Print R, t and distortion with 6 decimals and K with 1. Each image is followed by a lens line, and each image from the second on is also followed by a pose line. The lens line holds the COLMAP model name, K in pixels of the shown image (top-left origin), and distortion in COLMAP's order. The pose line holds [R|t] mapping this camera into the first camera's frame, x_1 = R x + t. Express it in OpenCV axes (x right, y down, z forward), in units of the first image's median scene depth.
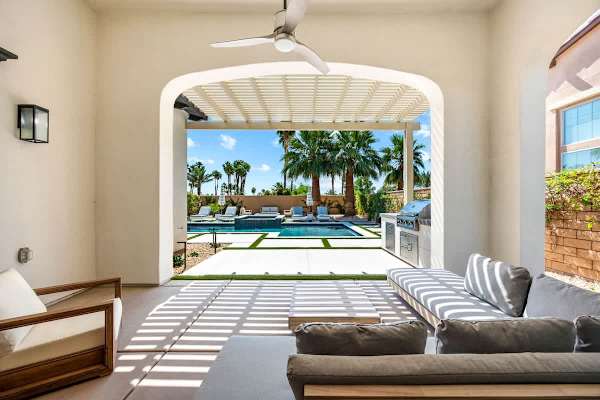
lens RADIAL K [[241.8, 0, 300.2], [0, 241.8, 200.2], [0, 0, 1]] dist [0.000779, 0.000069]
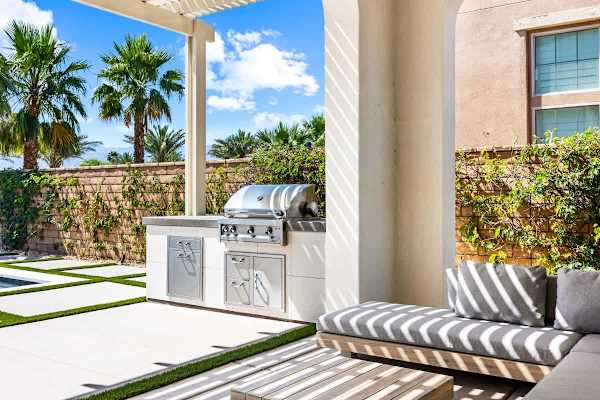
lens RADIAL K [[603.1, 0, 300.1], [0, 603.1, 198.3], [0, 0, 1]] dist [0.008394, 0.000000]
pose [[0.570023, -0.011481, 0.821548, -1.091664], [0.005595, 0.999933, 0.010092, 0.027379], [-0.821609, -0.001156, 0.570050, 0.468304]]
